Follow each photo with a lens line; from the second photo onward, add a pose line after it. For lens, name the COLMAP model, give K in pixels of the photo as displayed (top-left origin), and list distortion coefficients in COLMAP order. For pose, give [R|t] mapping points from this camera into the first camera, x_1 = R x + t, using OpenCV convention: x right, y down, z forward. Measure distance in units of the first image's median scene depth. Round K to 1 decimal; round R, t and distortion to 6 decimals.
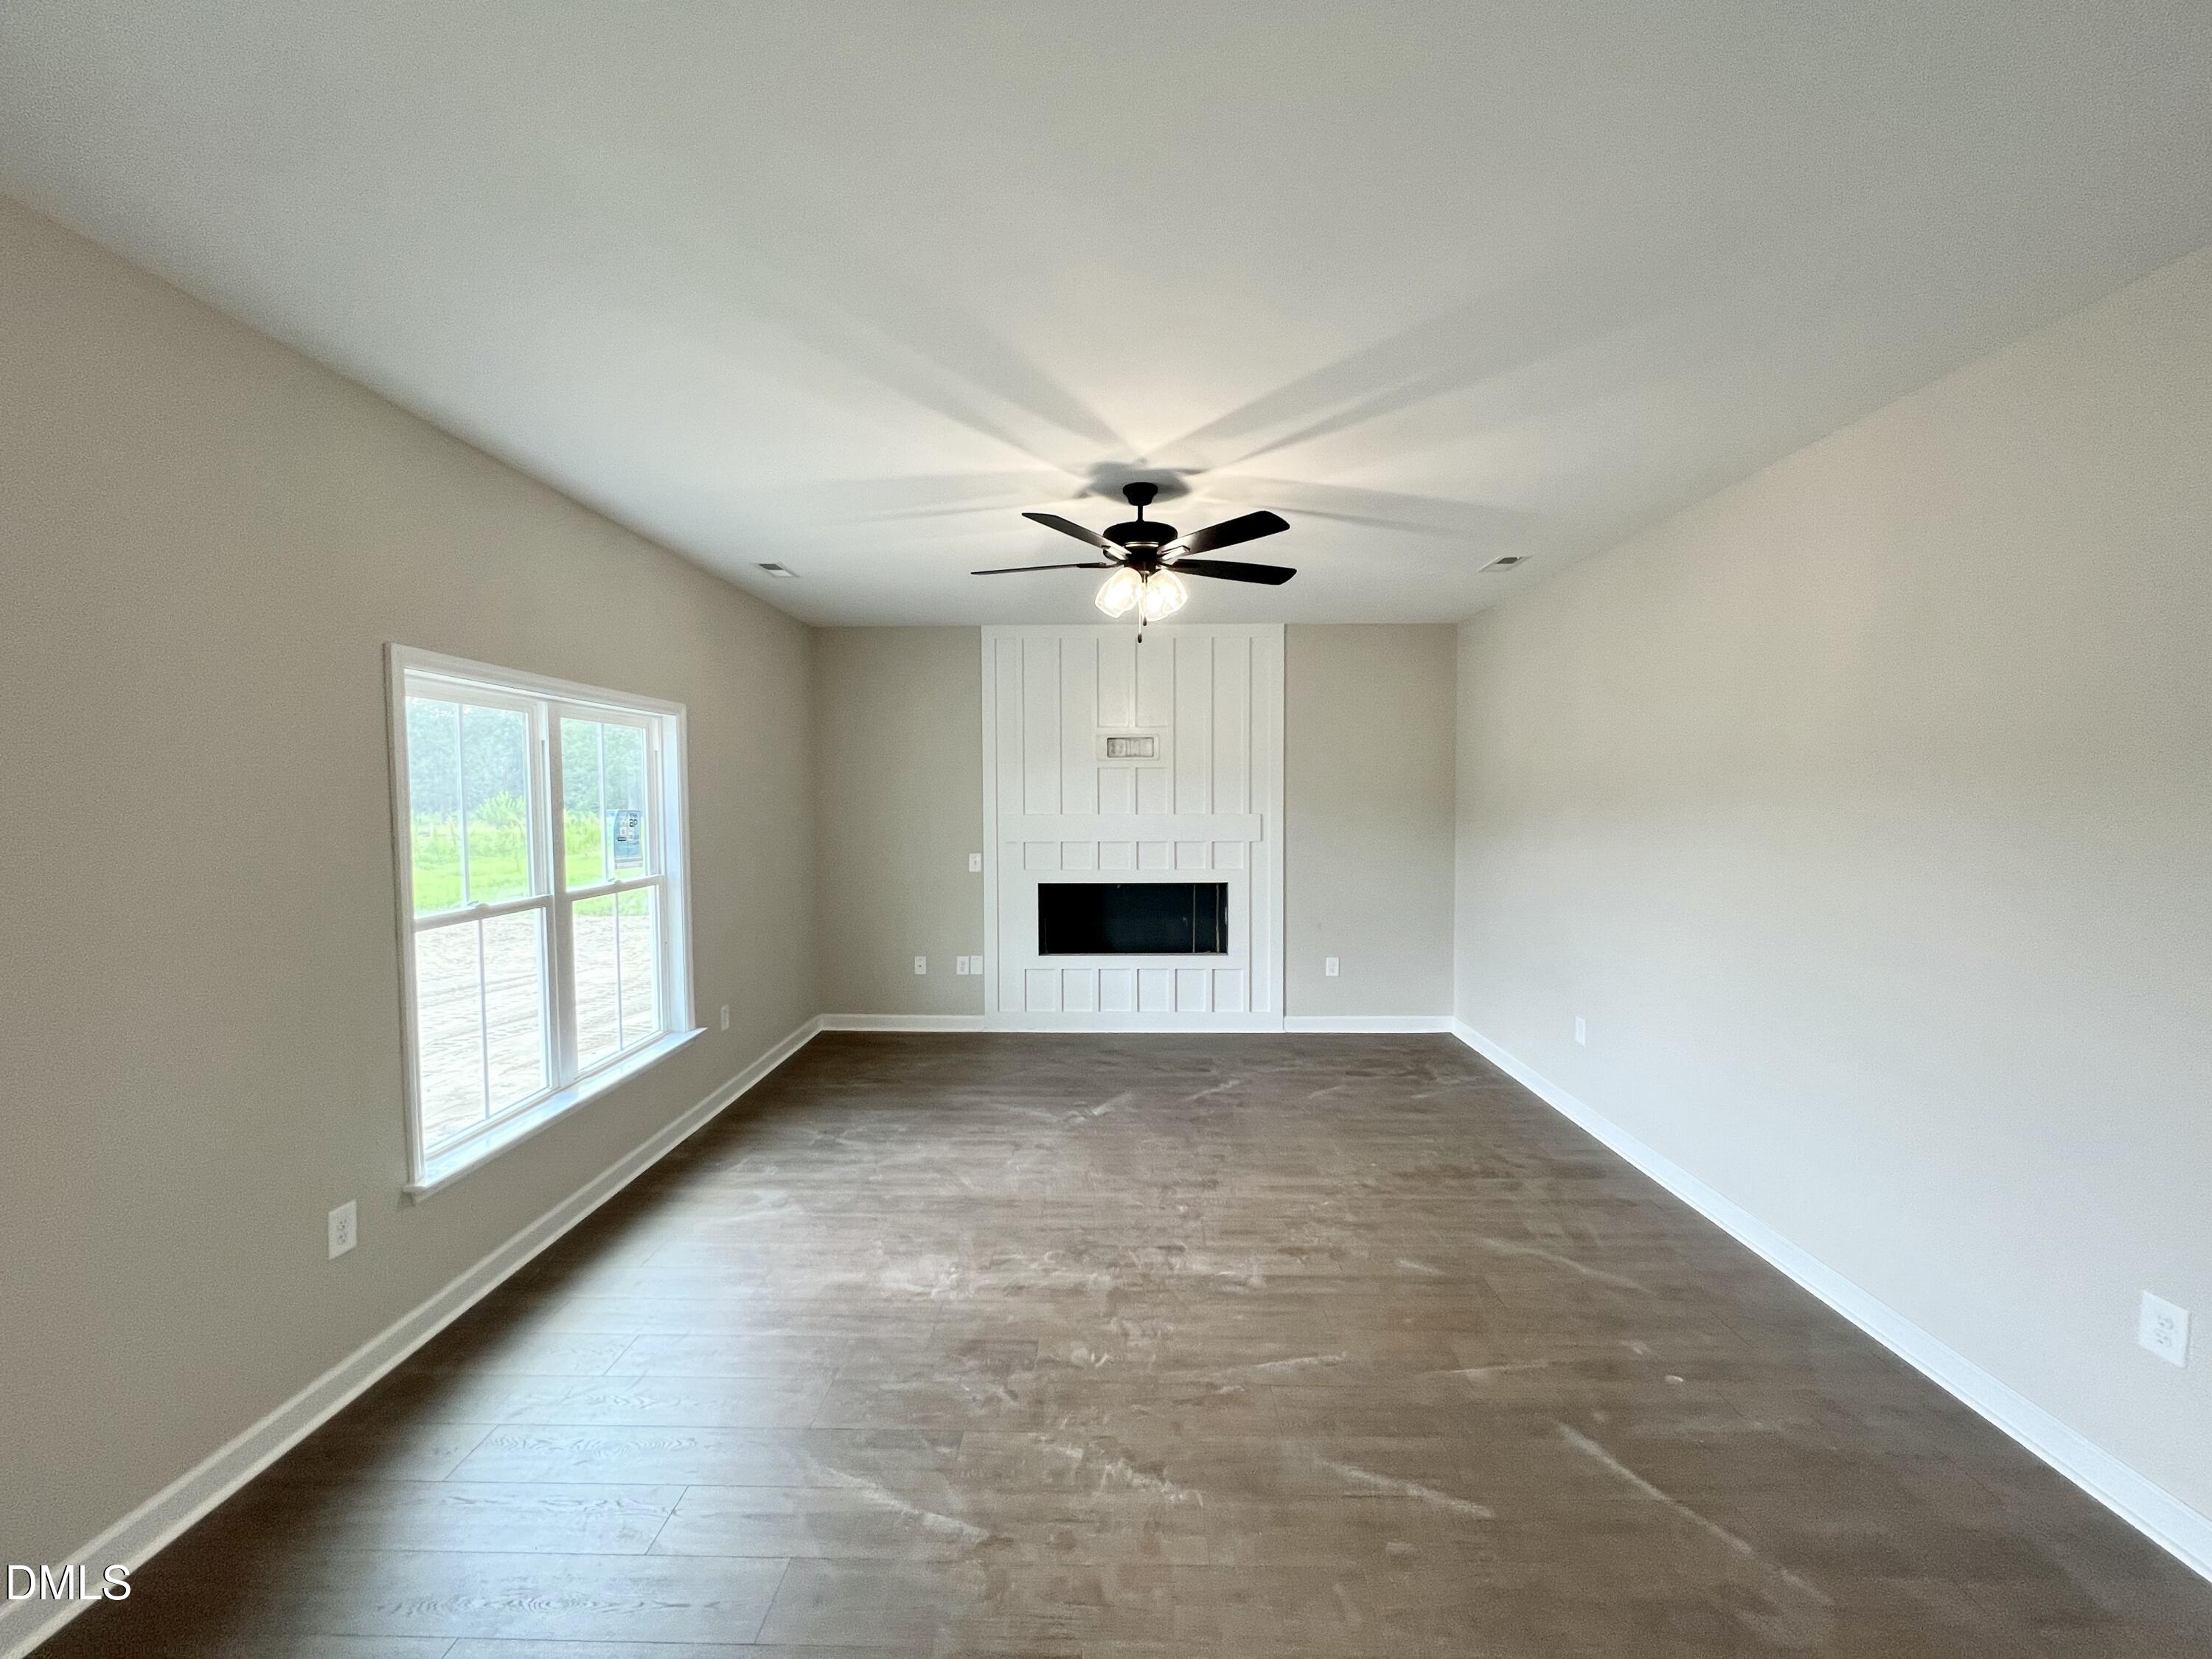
lens RADIAL K [[891.1, 0, 1106.0], [0, 891.1, 829.5], [0, 0, 1]] dist [0.000783, 0.000182]
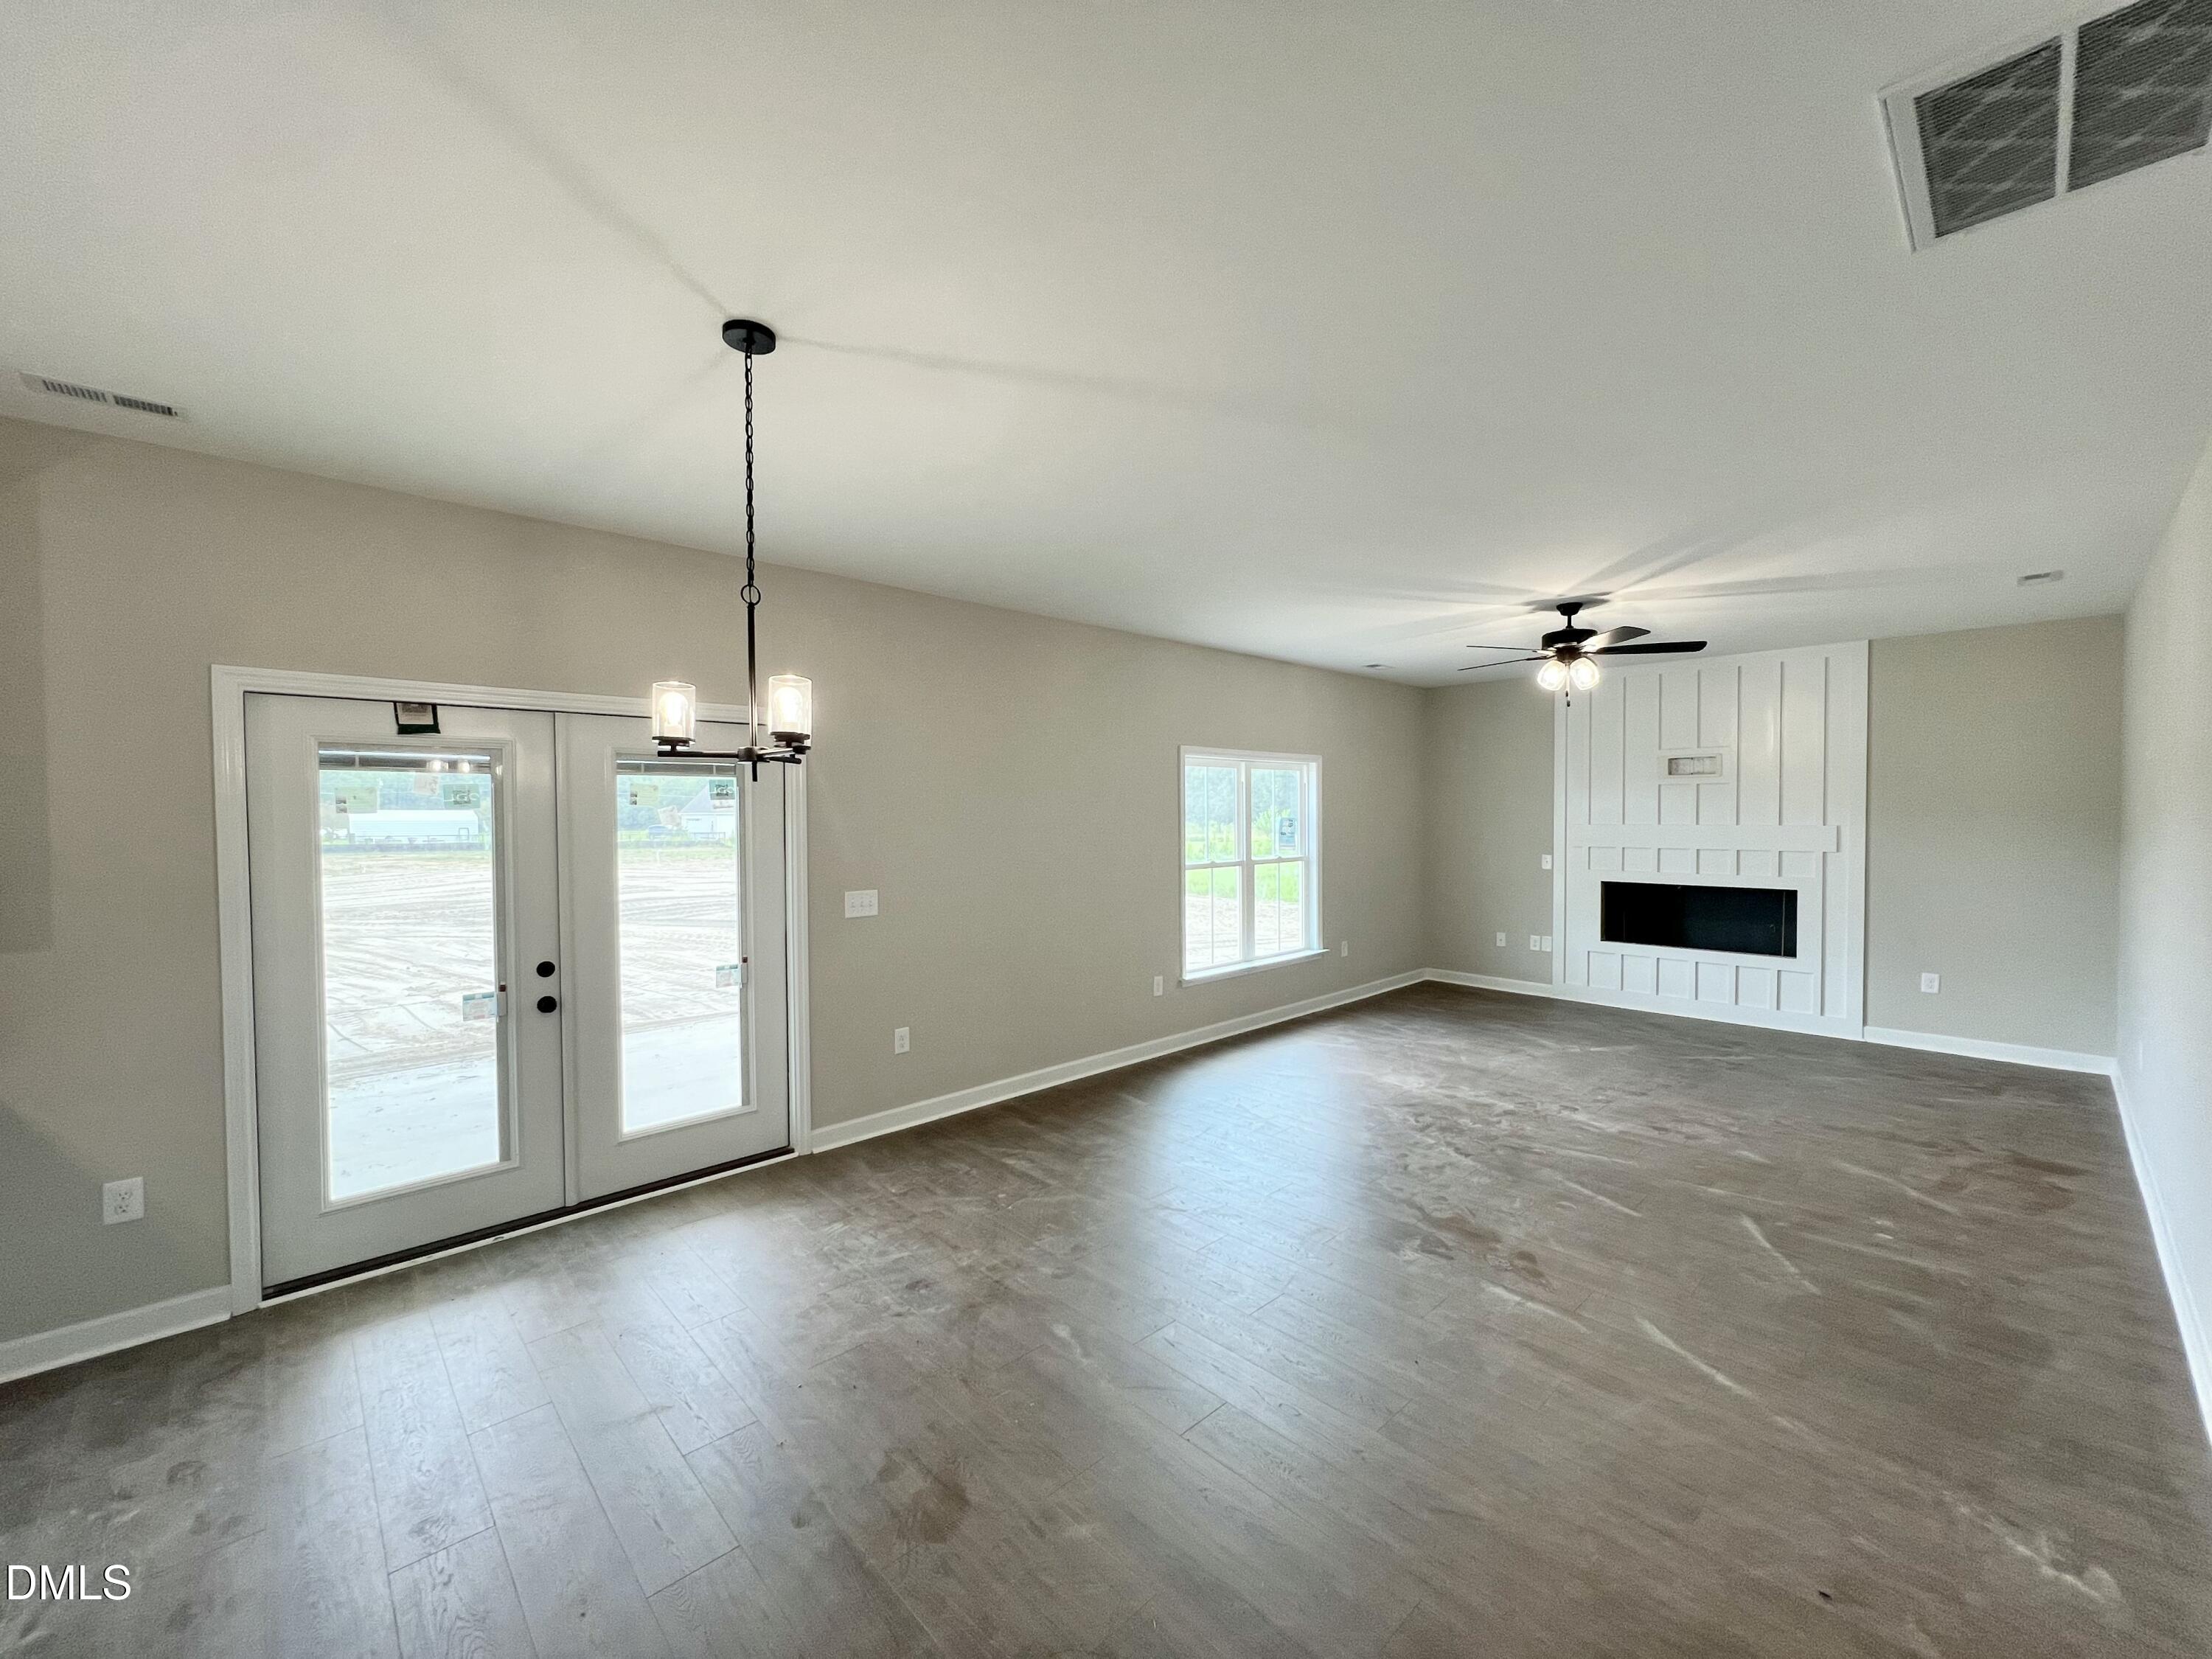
lens RADIAL K [[875.0, 0, 1106.0], [0, 875.0, 829.5], [0, 0, 1]] dist [0.017856, 0.000089]
pose [[0.705122, 0.015857, -0.708909, 0.486230], [-0.025604, 0.999667, -0.003106, 0.018390], [0.708624, 0.020341, 0.705293, -0.530120]]
